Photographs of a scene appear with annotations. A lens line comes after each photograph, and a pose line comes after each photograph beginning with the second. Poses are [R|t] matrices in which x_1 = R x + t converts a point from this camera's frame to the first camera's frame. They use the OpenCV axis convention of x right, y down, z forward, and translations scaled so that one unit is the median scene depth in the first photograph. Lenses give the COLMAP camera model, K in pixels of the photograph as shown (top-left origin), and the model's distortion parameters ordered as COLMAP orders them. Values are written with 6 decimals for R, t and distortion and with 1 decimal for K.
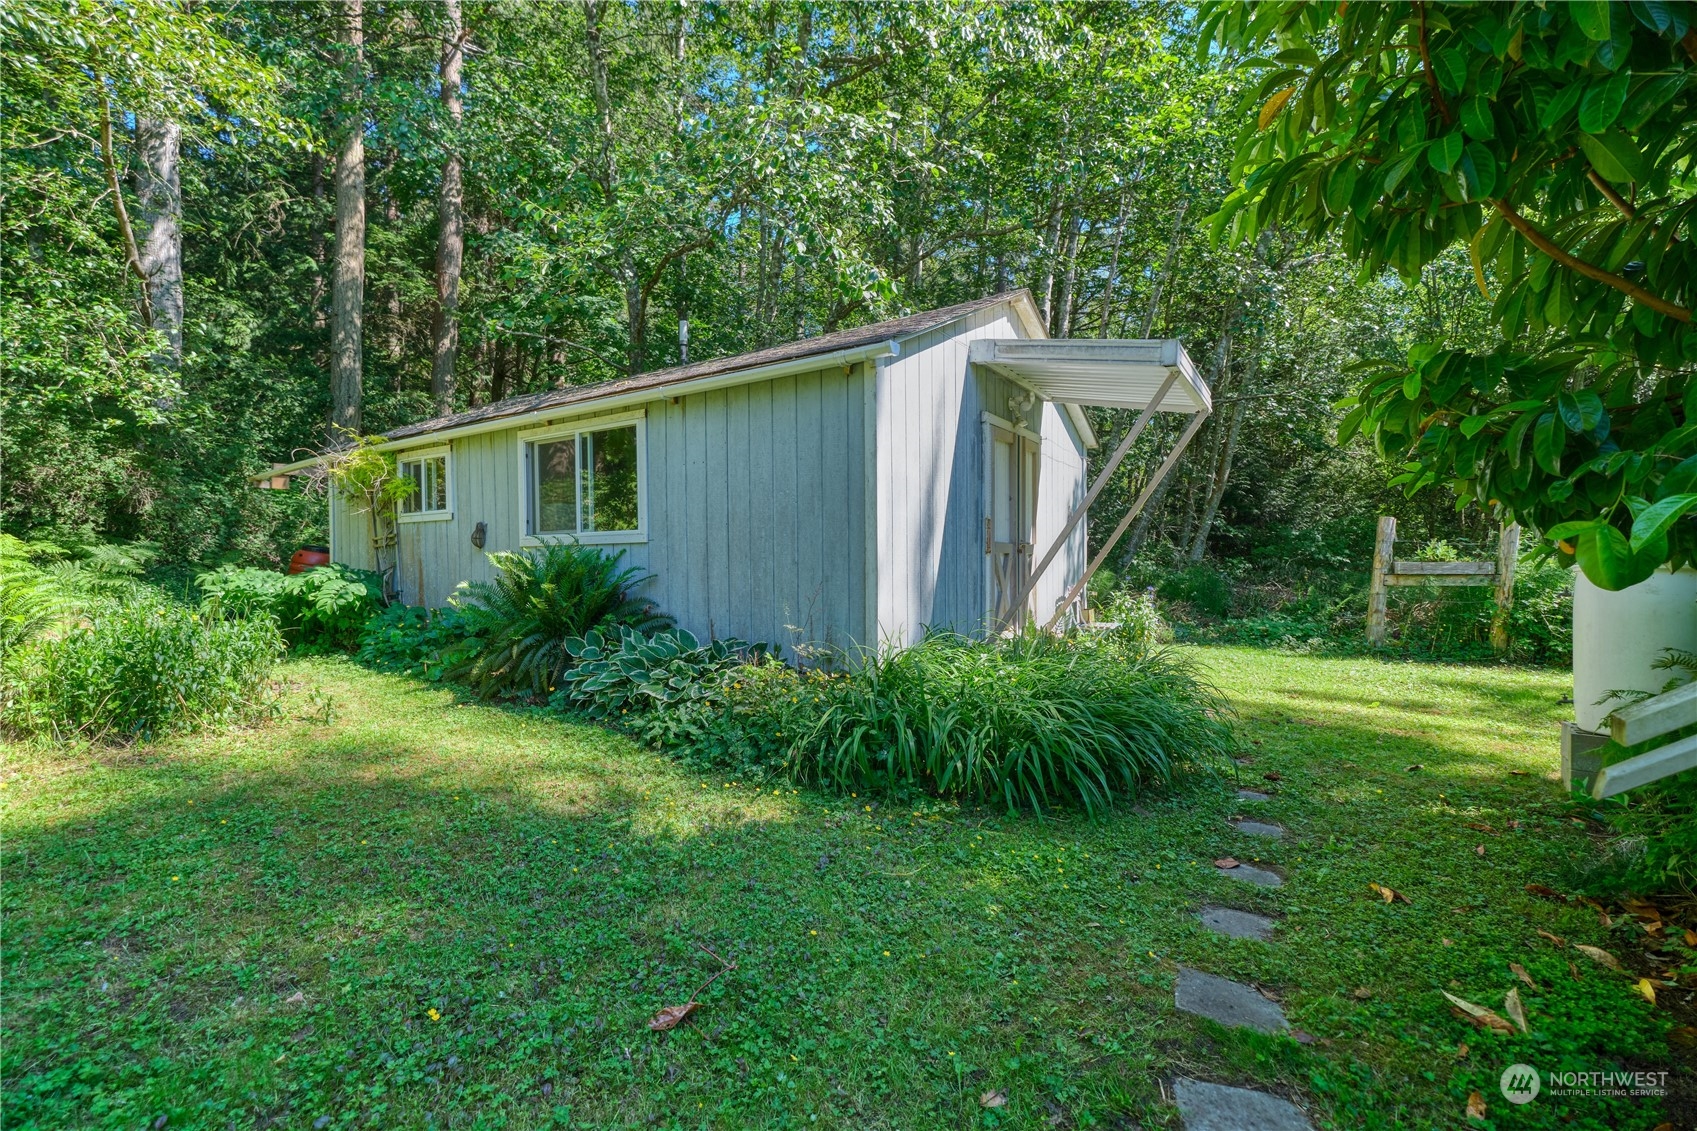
lens RADIAL K [[805.2, 0, 848.5], [0, 805.2, 565.5], [0, 0, 1]] dist [-0.001366, -0.000423]
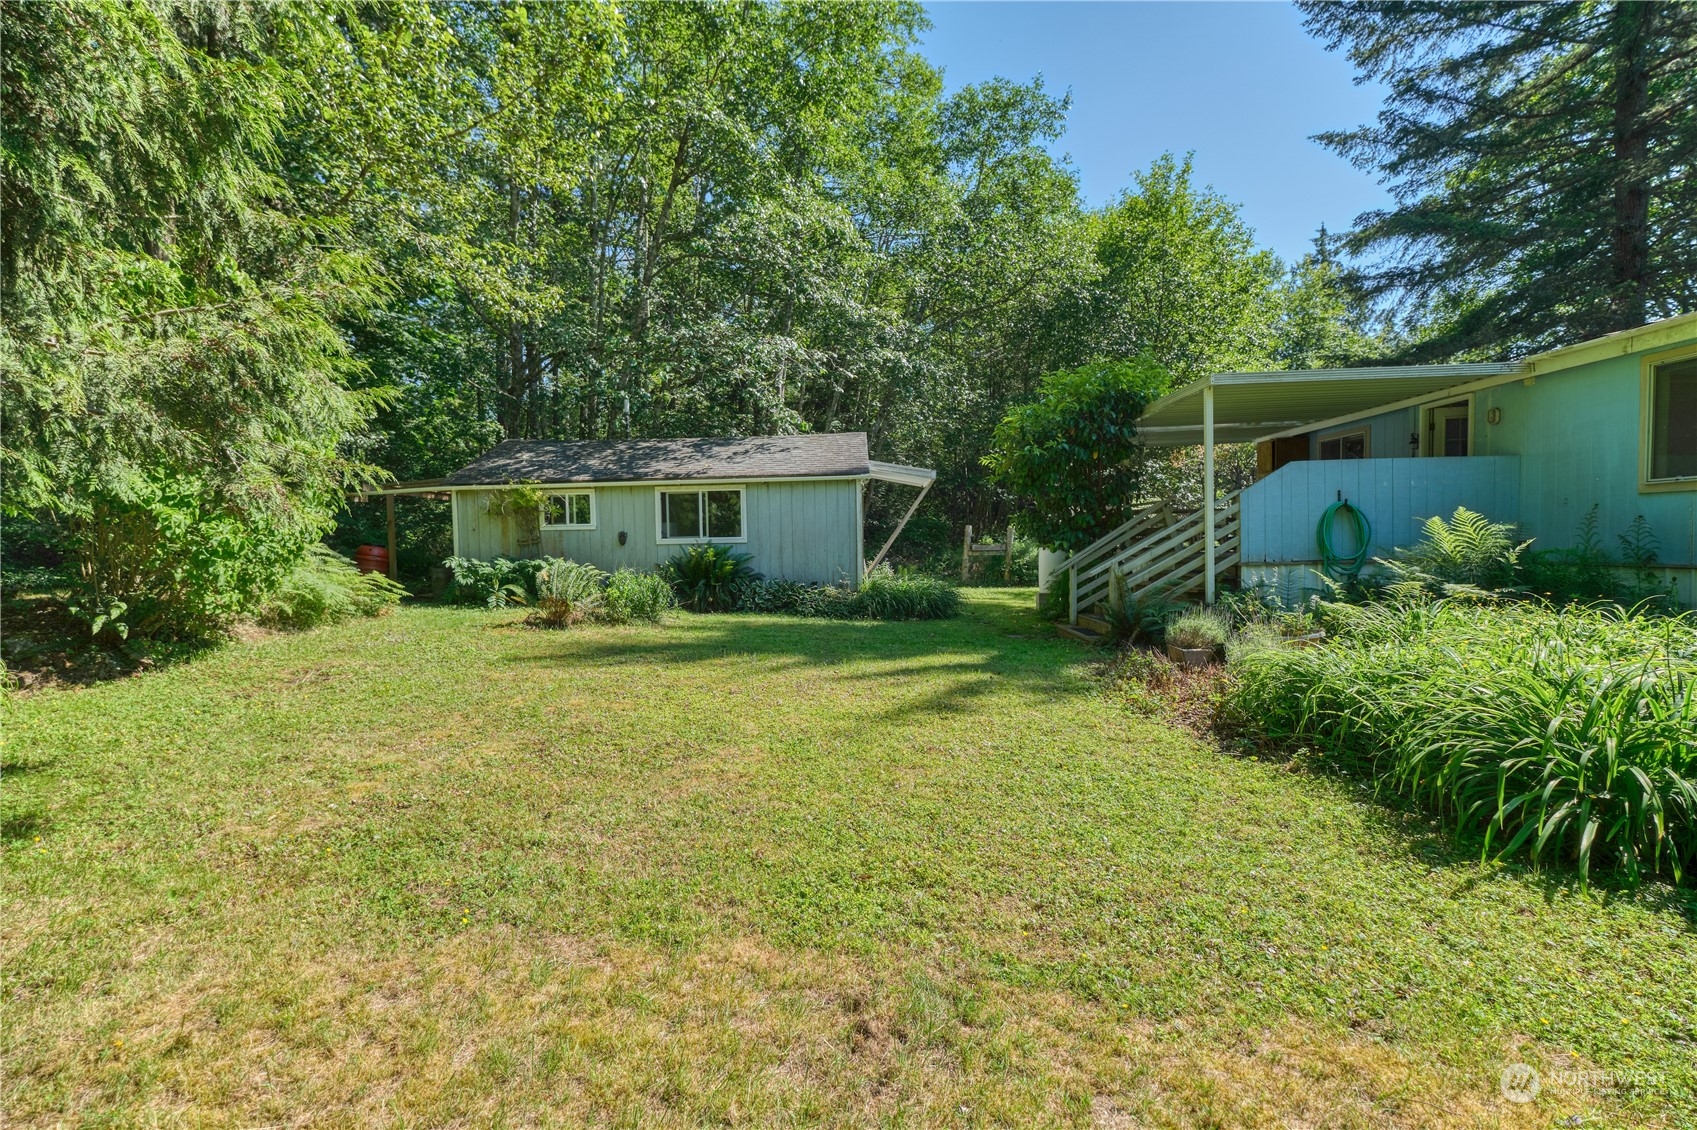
lens RADIAL K [[805.2, 0, 848.5], [0, 805.2, 565.0], [0, 0, 1]] dist [-0.001366, -0.000423]
pose [[0.850587, -0.026941, 0.525143, -1.050544], [0.018216, 0.999597, 0.021777, -0.005153], [-0.525518, -0.008957, 0.850735, -0.978898]]
